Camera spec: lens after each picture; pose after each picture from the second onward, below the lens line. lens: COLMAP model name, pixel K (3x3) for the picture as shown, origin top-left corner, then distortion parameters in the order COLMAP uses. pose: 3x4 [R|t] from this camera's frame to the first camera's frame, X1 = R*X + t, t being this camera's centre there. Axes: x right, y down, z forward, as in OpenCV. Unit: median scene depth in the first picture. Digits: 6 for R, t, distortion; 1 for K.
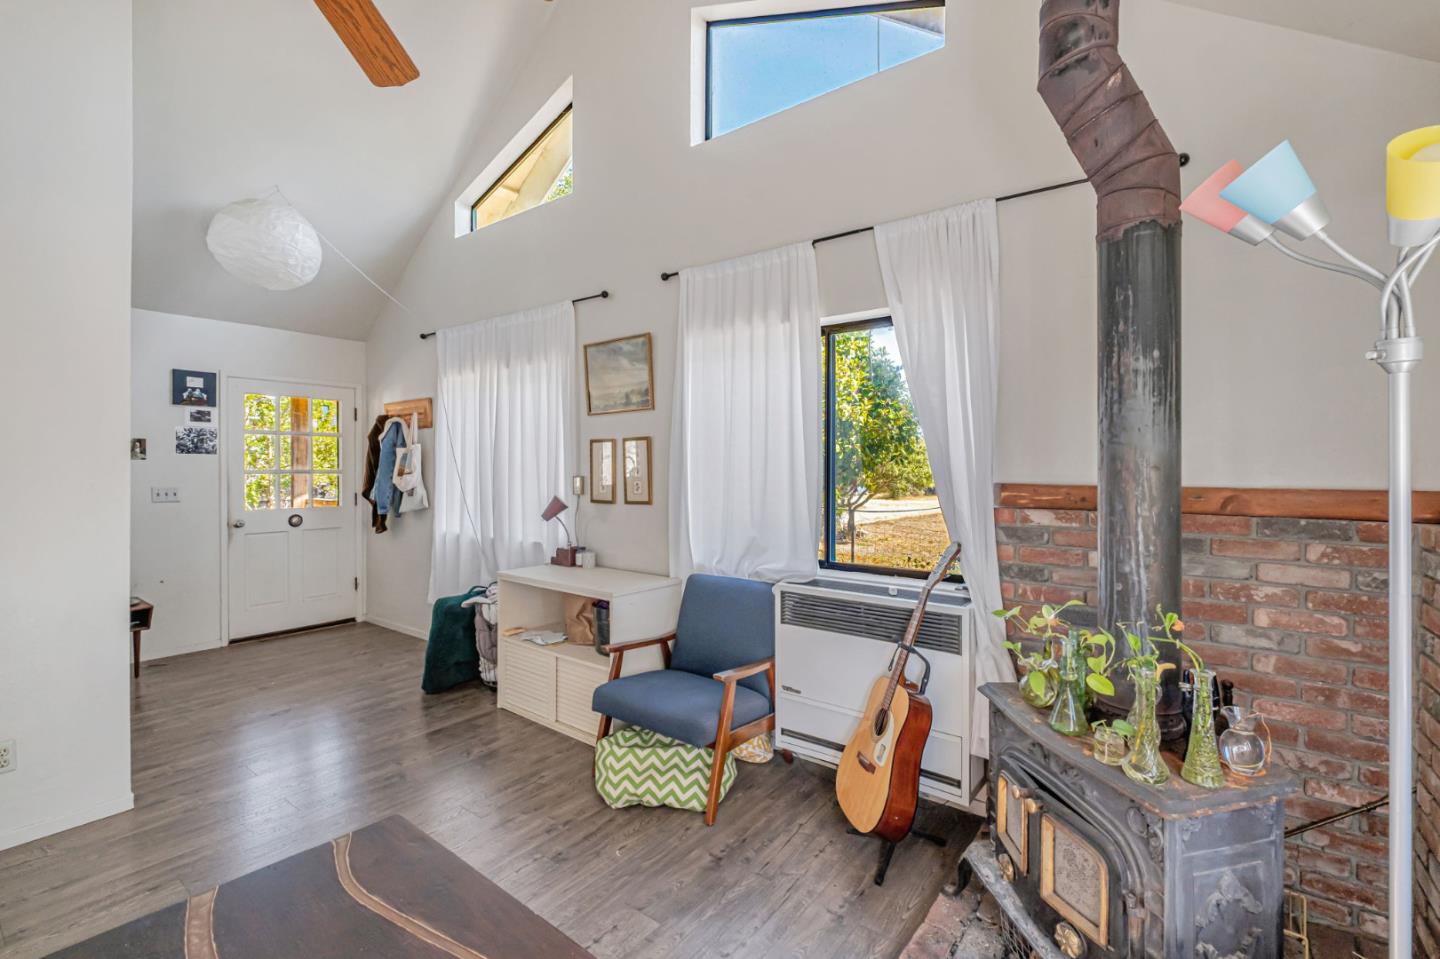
lens RADIAL K [[622.8, 0, 724.4], [0, 622.8, 472.9], [0, 0, 1]] dist [0.014187, -0.013217]
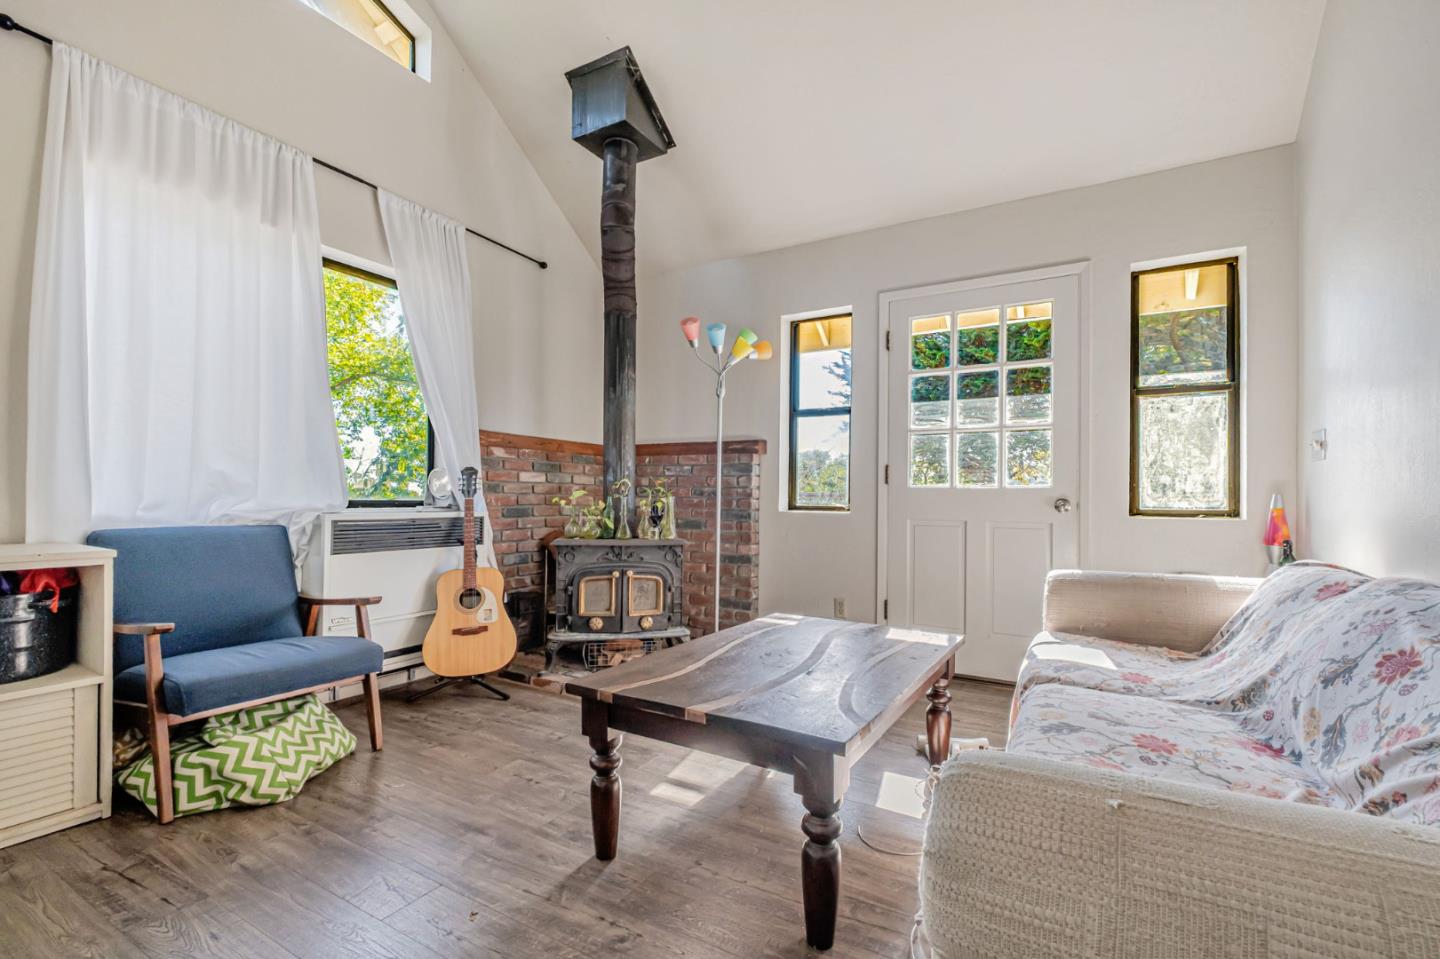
lens RADIAL K [[622.8, 0, 724.4], [0, 622.8, 472.9], [0, 0, 1]] dist [0.014187, -0.013217]
pose [[-0.104829, 0.033300, 0.993933, -1.008973], [-0.006836, 0.999392, -0.034204, 0.160034], [-0.994467, -0.010380, -0.104537, 0.557025]]
